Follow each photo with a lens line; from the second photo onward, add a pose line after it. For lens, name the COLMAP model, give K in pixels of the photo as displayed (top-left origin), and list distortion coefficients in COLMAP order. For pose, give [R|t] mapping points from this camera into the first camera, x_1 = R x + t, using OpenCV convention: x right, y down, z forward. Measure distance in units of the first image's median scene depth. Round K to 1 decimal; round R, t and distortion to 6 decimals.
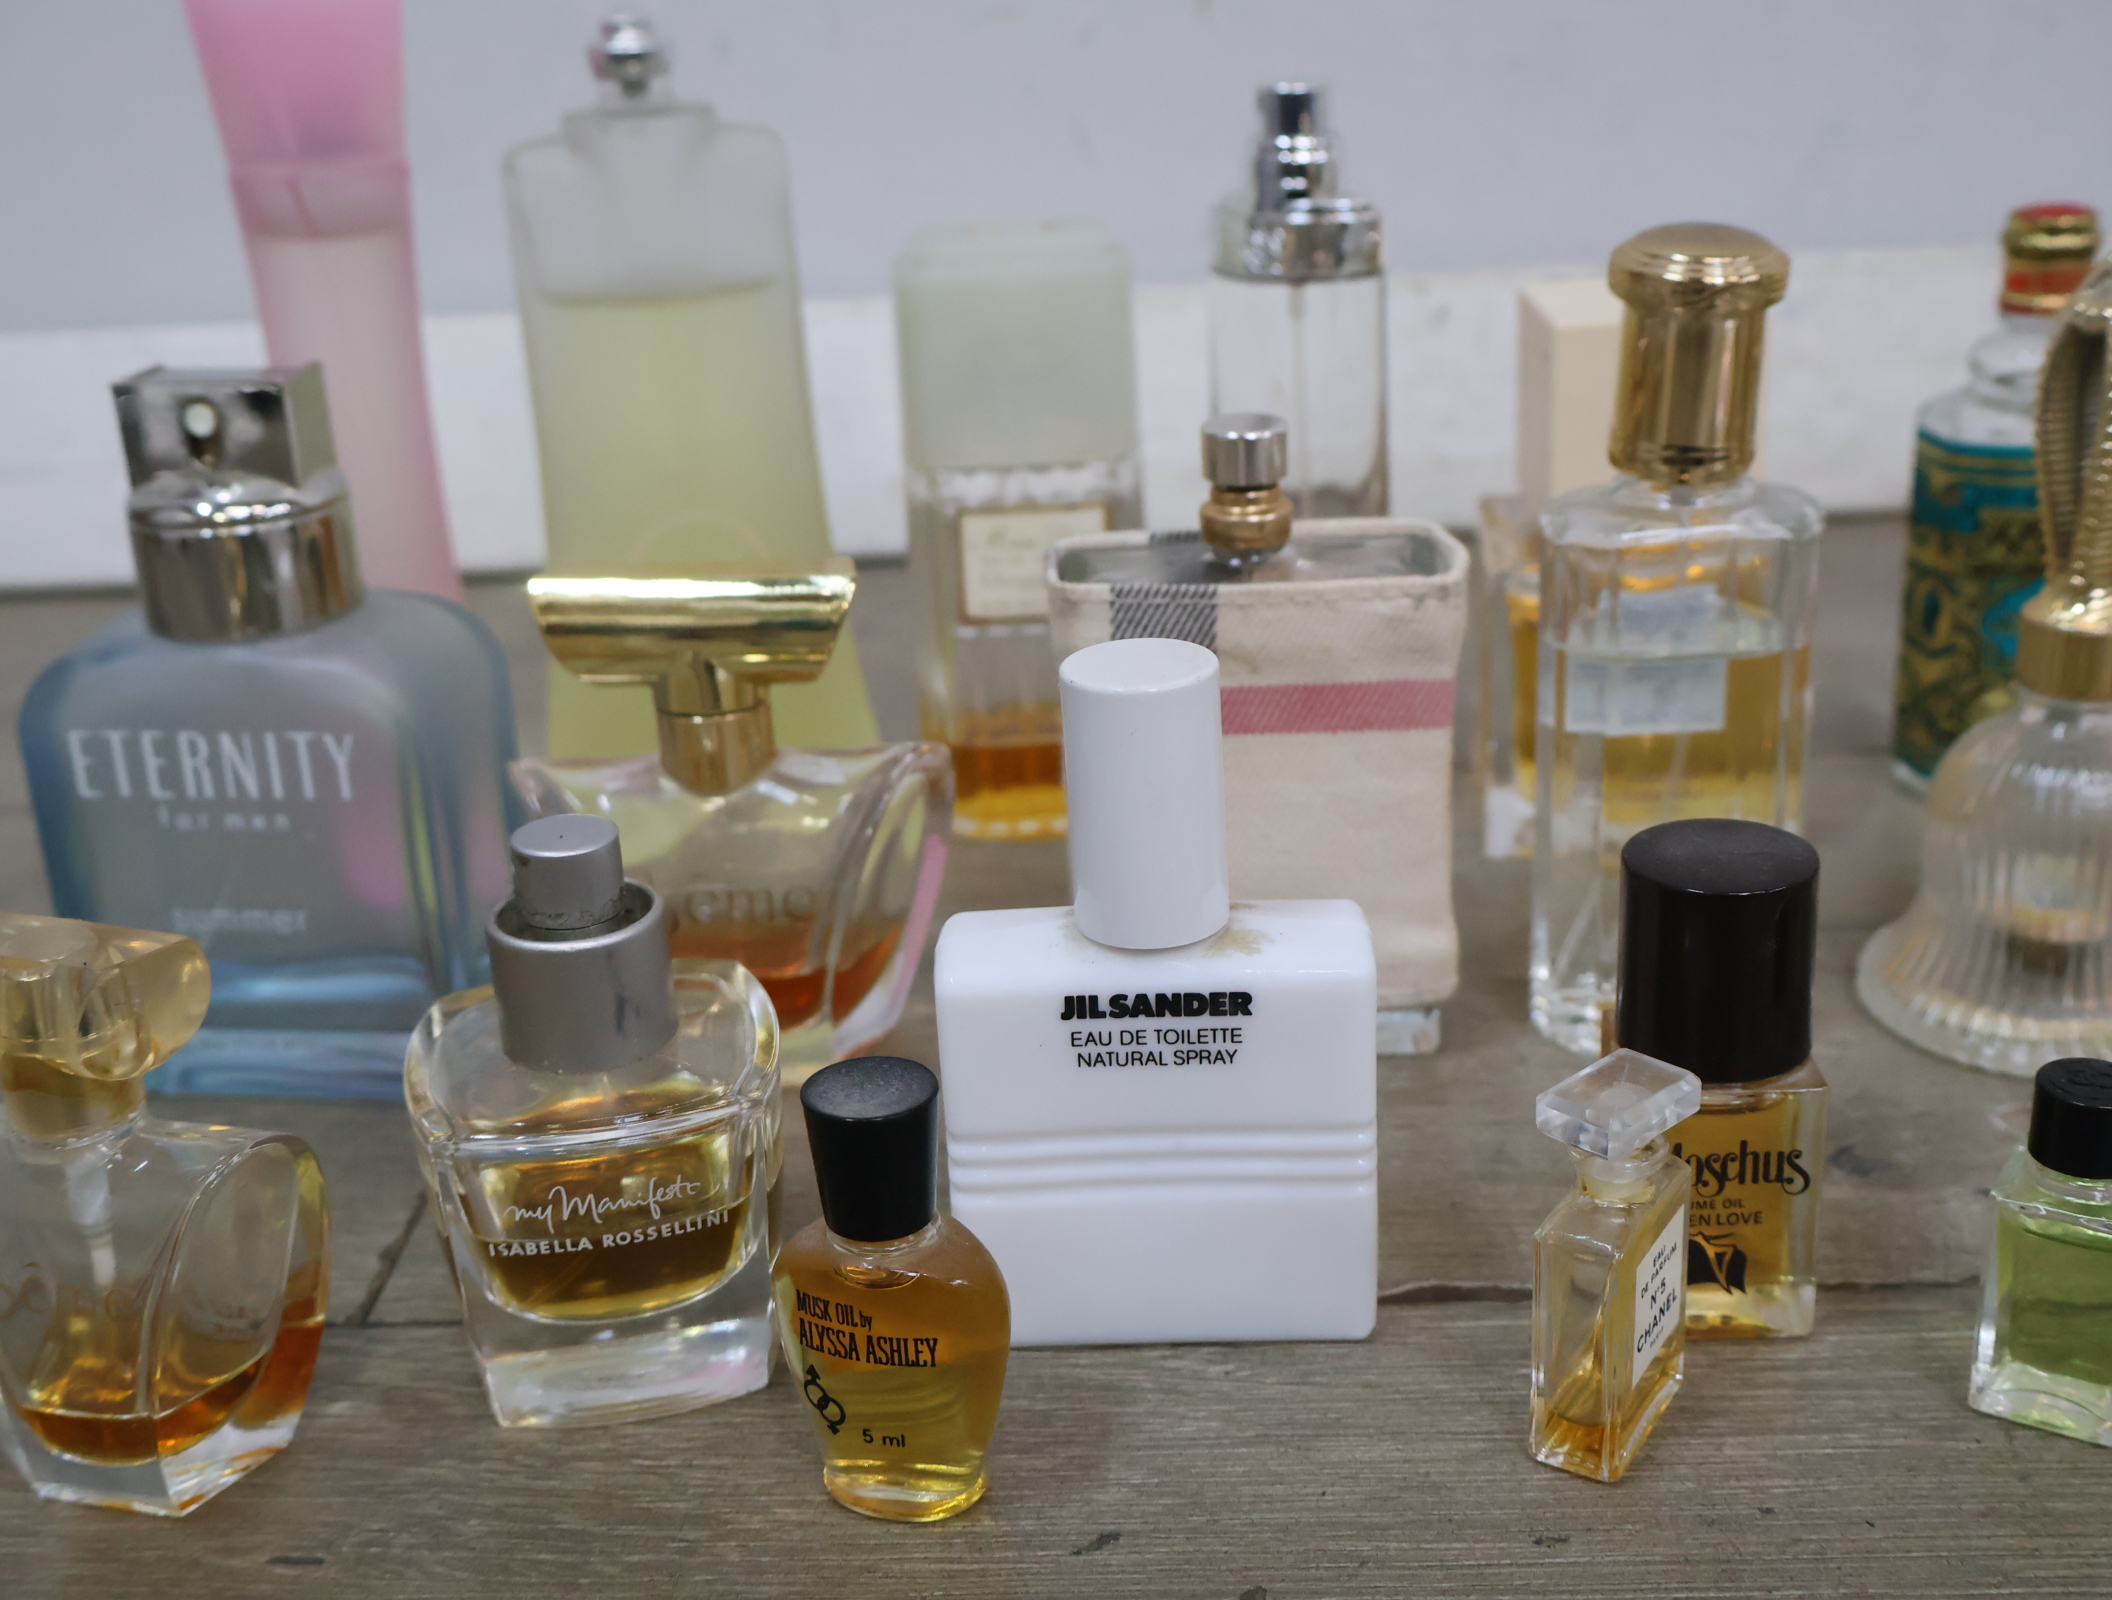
lens RADIAL K [[2410.3, 0, 1044.5], [0, 2410.3, 805.2], [0, 0, 1]] dist [0.001317, 0.000000]
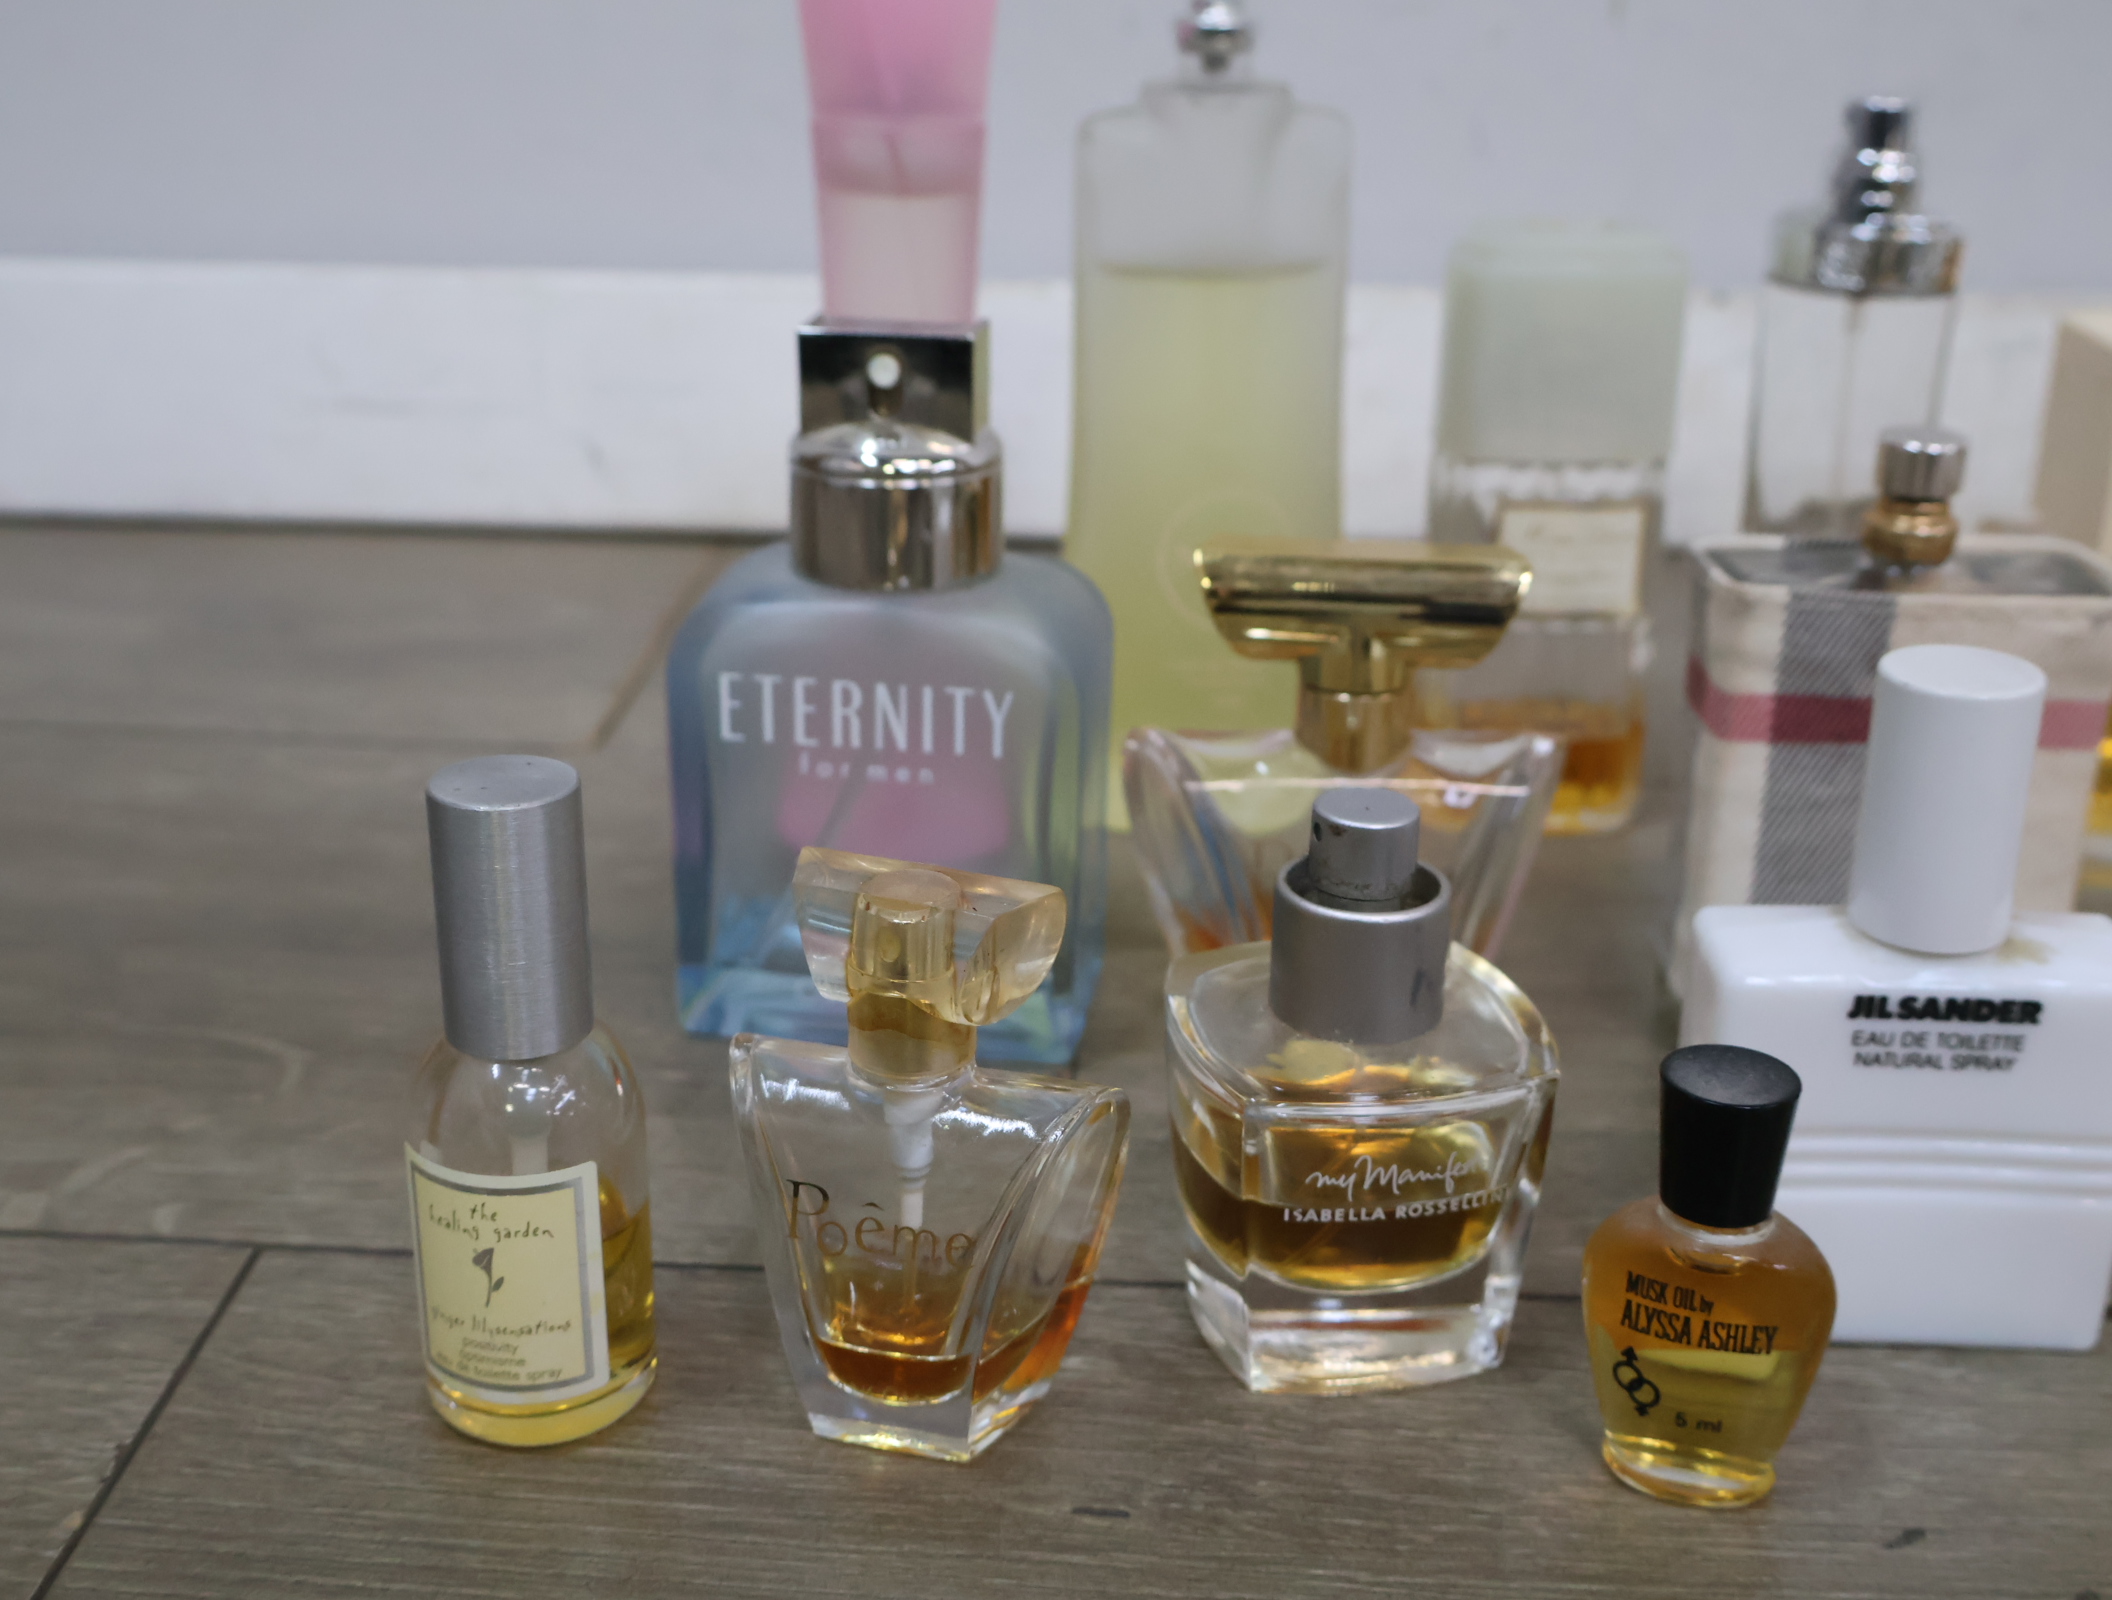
lens RADIAL K [[2410.3, 0, 1048.1], [0, 2410.3, 809.4], [0, 0, 1]] dist [0.001317, 0.000000]
pose [[0.998271, 0.057726, 0.011049, -0.327567], [-0.057785, 0.998316, 0.005103, 0.015283], [-0.010736, -0.005733, 0.999926, -0.003507]]
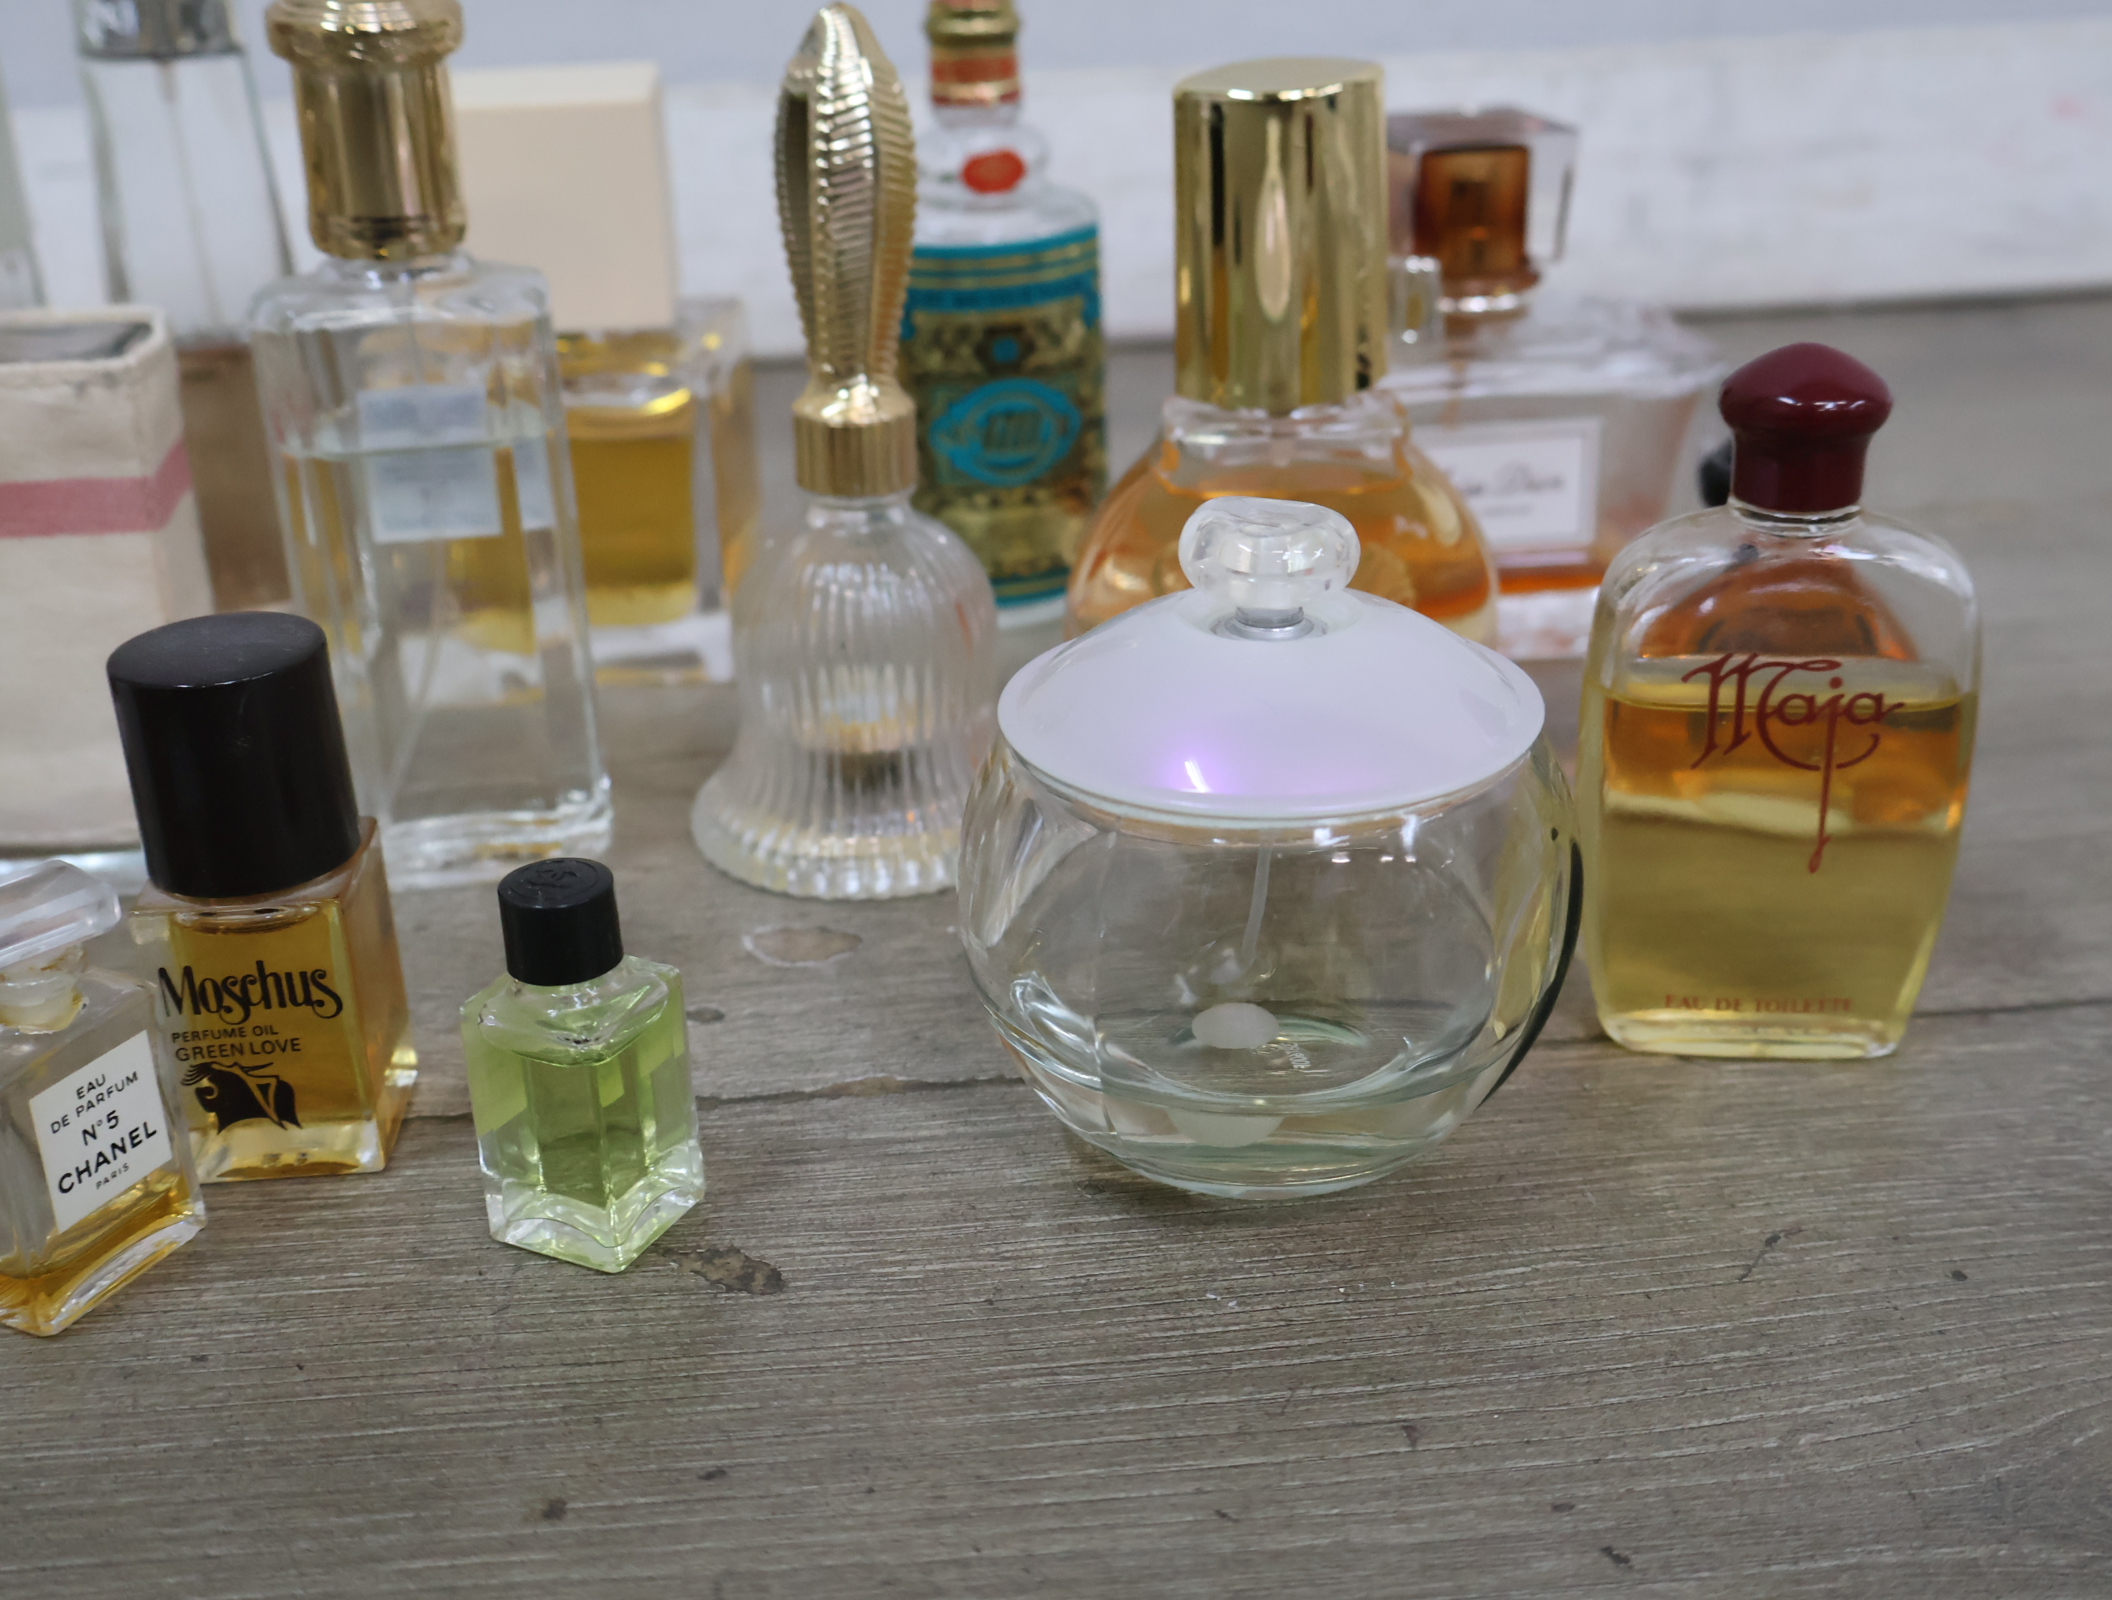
lens RADIAL K [[2410.3, 0, 1058.1], [0, 2410.3, 793.8], [0, 0, 1]] dist [0.001317, 0.000000]
pose [[0.992765, -0.023788, 0.117696, 0.465421], [0.019277, 0.999041, 0.039322, 0.043897], [-0.118518, -0.036769, 0.992271, 0.056158]]
